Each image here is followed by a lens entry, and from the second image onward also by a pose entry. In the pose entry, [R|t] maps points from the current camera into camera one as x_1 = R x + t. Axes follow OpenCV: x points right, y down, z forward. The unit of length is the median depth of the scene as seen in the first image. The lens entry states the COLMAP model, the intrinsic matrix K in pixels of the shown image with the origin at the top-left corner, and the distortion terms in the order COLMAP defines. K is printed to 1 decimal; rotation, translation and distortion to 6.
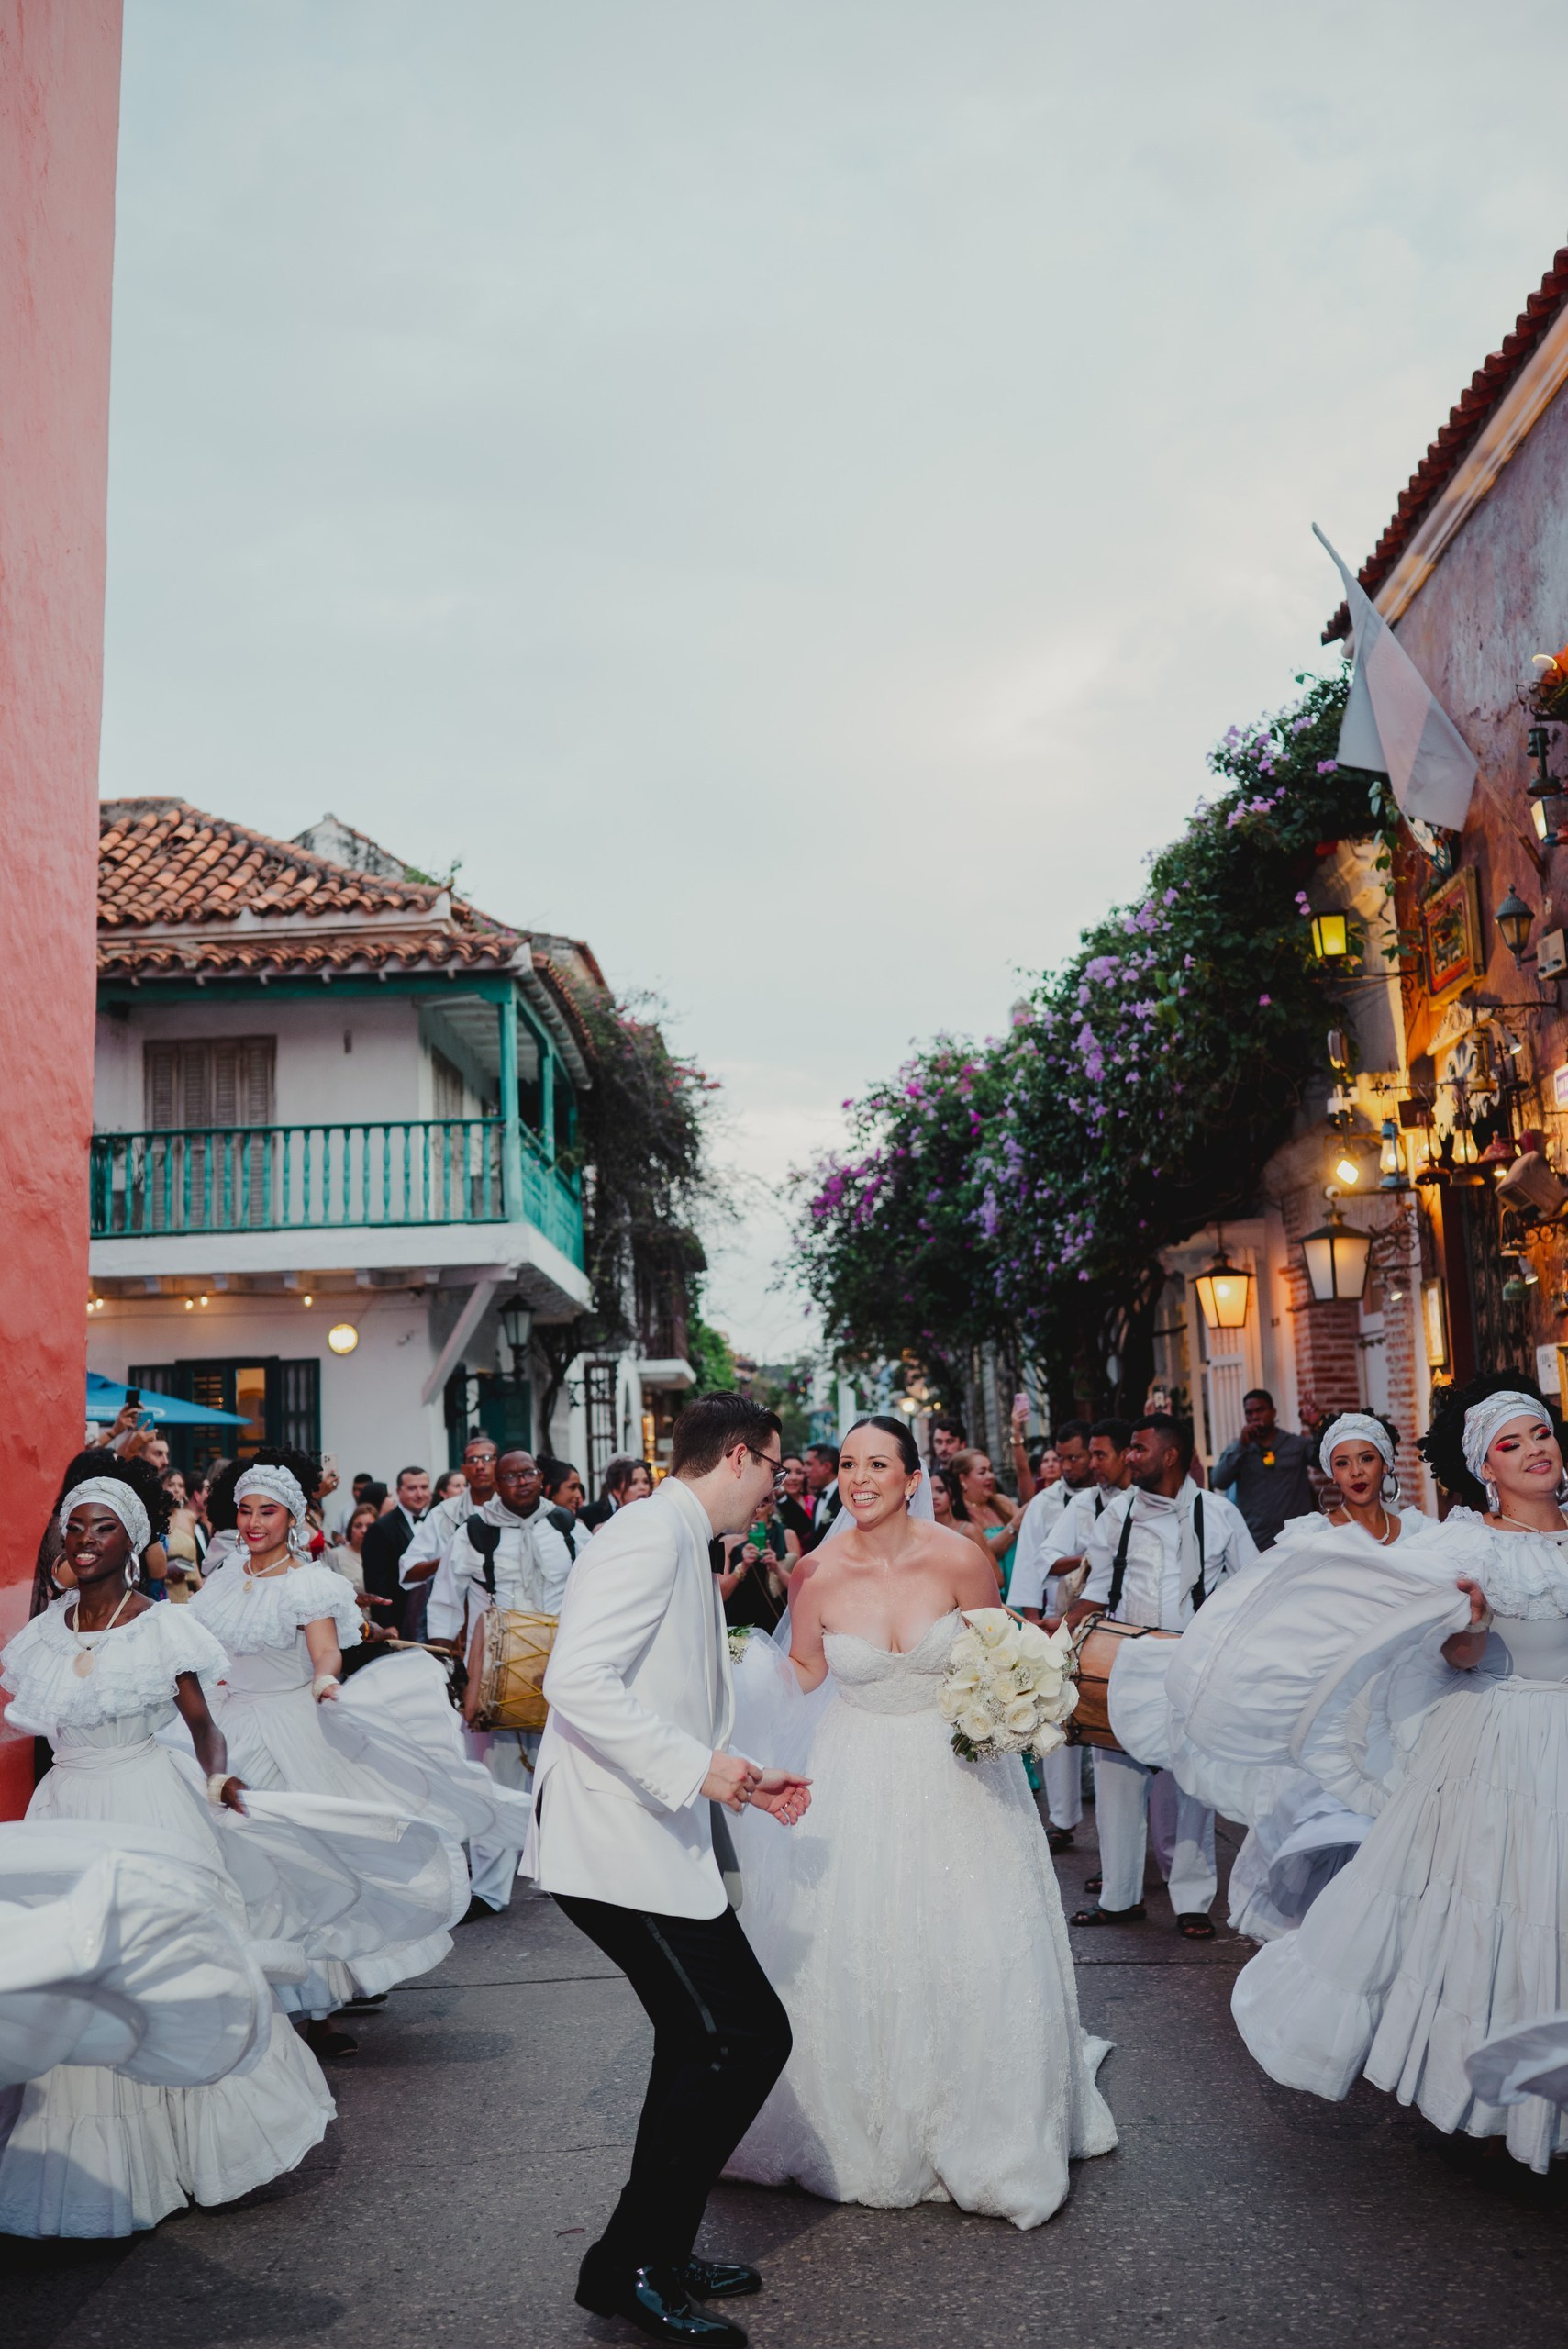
lens RADIAL K [[2337.3, 0, 787.1], [0, 2337.3, 1152.1], [0, 0, 1]] dist [-0.020042, -0.010795]
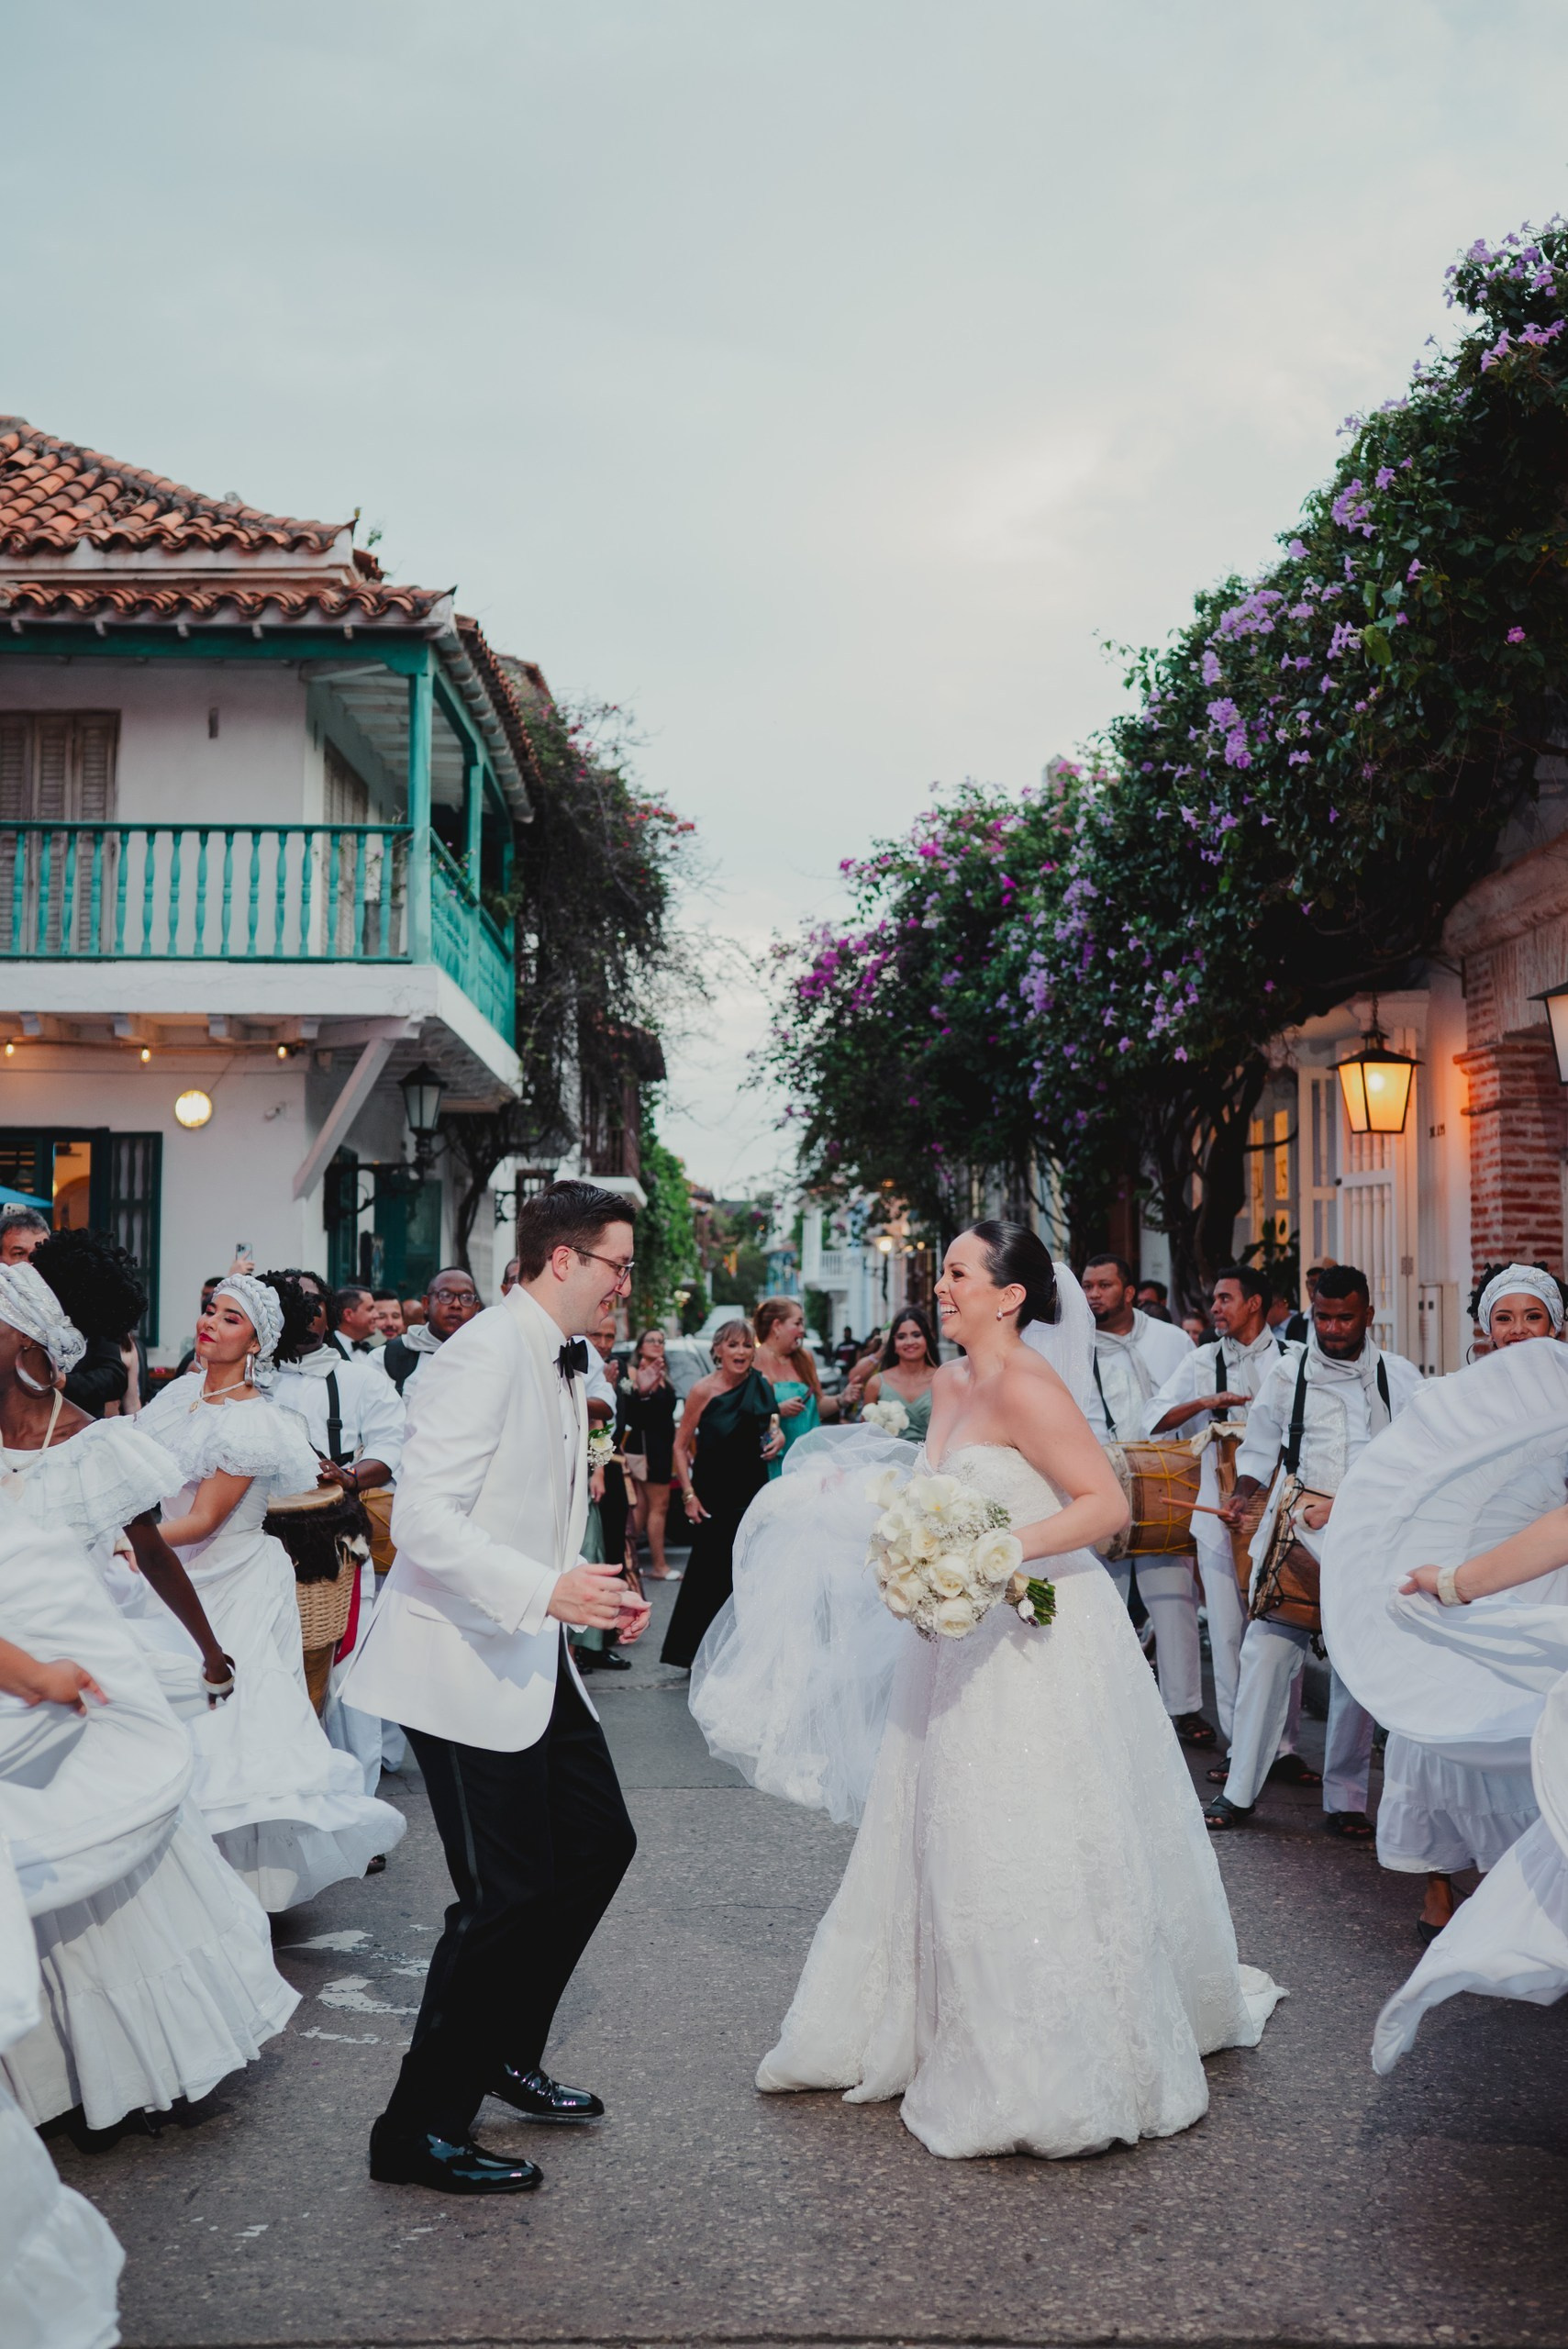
lens RADIAL K [[2337.3, 0, 787.1], [0, 2337.3, 1152.1], [0, 0, 1]] dist [-0.020042, -0.010795]
pose [[0.998763, 0.045479, 0.020113, -0.009092], [-0.046686, 0.996840, 0.064268, 0.035362], [-0.017127, -0.065127, 0.997730, 0.225726]]
